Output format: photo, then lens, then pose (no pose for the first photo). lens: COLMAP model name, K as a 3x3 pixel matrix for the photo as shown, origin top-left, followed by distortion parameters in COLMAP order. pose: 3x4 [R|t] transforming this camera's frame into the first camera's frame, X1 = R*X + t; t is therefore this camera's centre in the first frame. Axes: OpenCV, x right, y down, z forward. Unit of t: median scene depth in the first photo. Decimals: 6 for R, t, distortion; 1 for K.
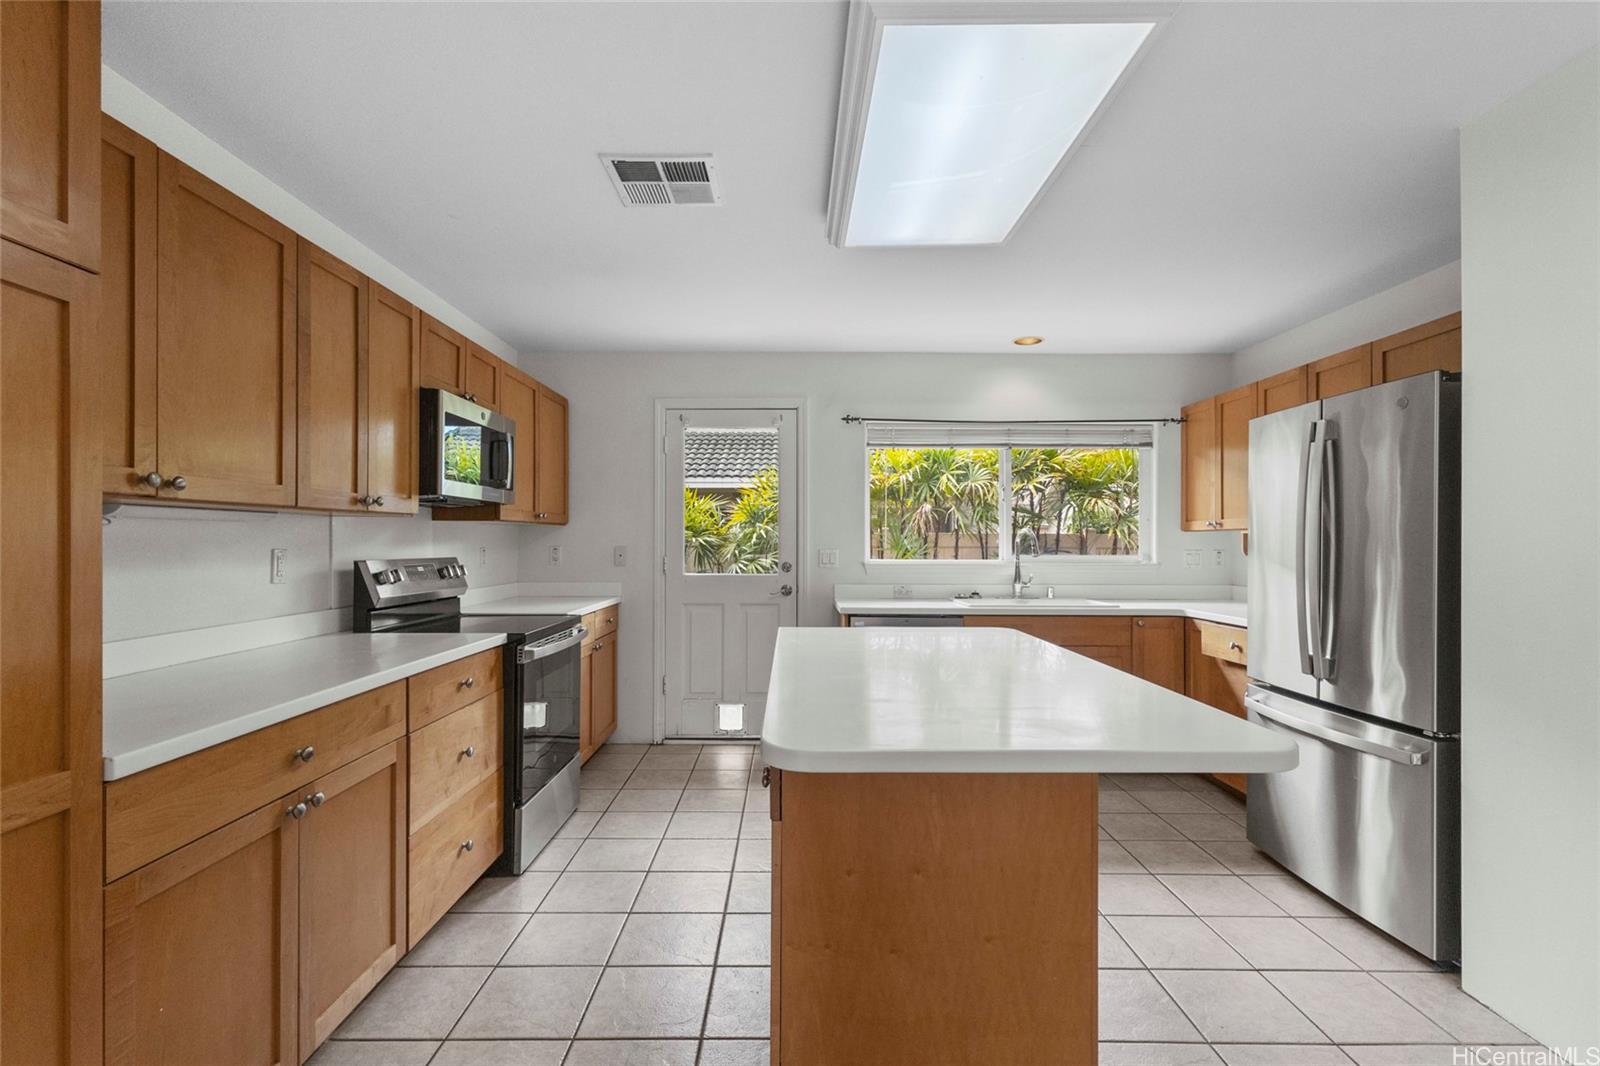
lens RADIAL K [[747.8, 0, 796.3], [0, 747.8, 535.5], [0, 0, 1]] dist [0.001978, 0.000492]
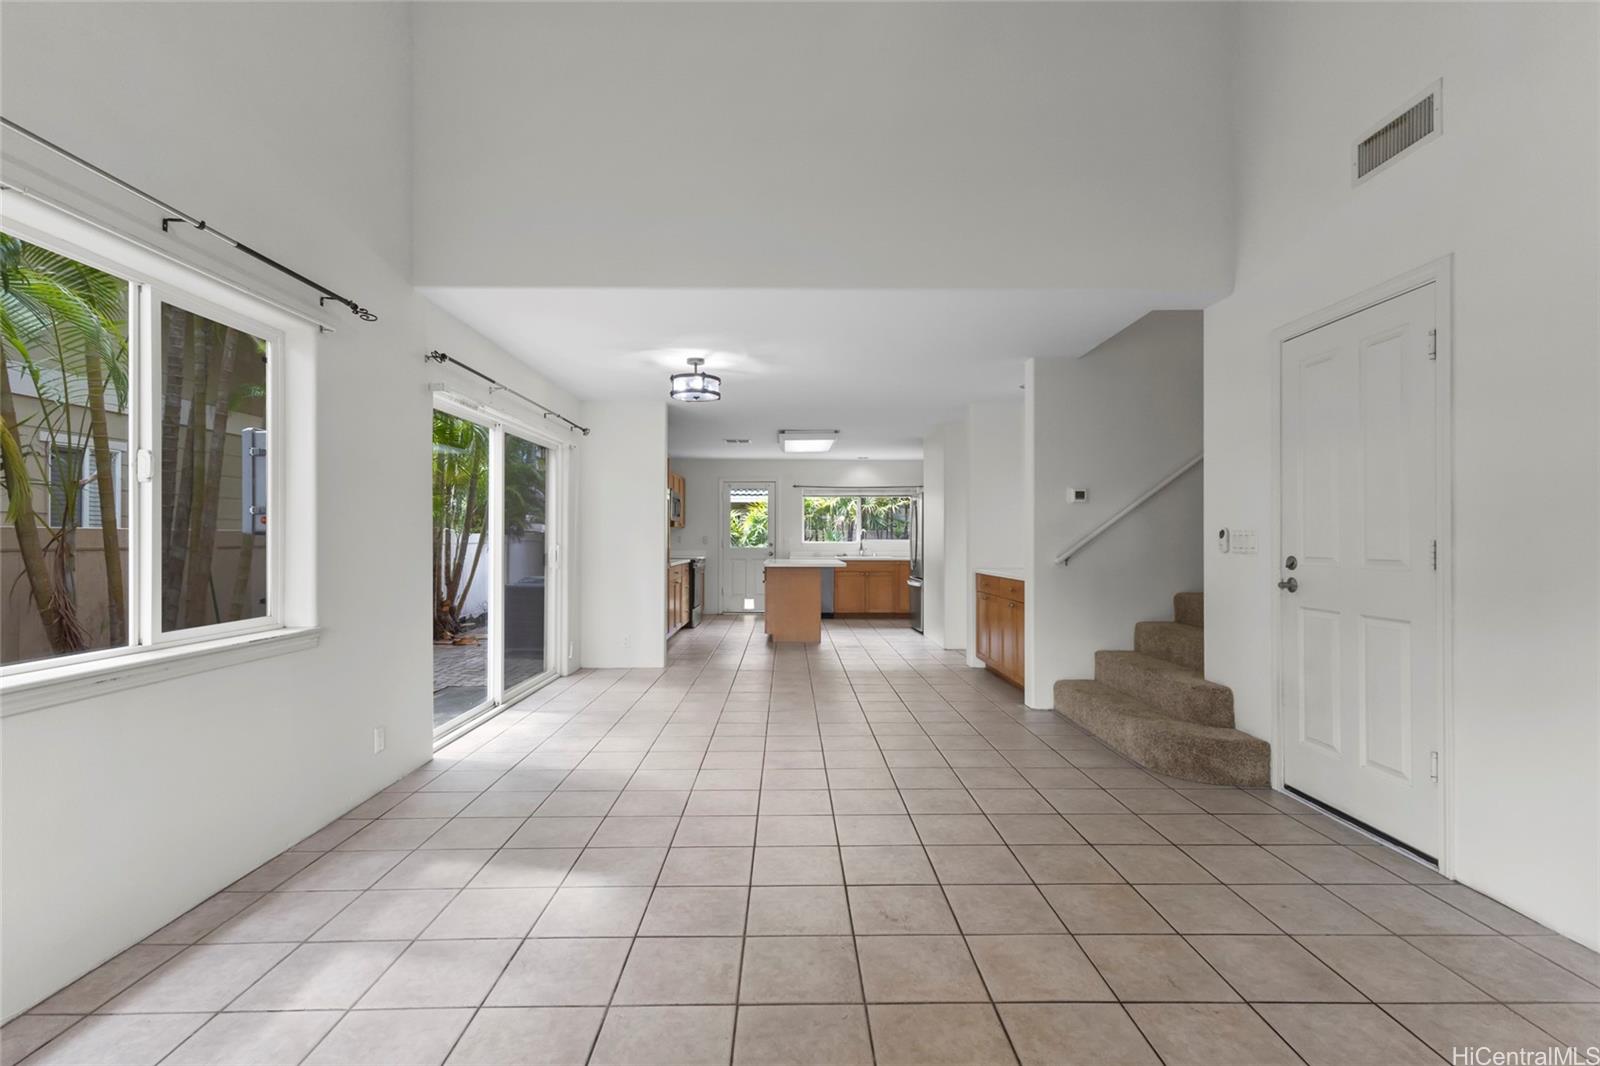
lens RADIAL K [[747.8, 0, 800.4], [0, 747.8, 531.8], [0, 0, 1]] dist [0.001978, 0.000492]
pose [[0.999933, 0.001215, 0.011532, 0.044654], [-0.001204, 0.999999, -0.000943, 0.001461], [-0.011533, 0.000929, 0.999933, -1.224700]]
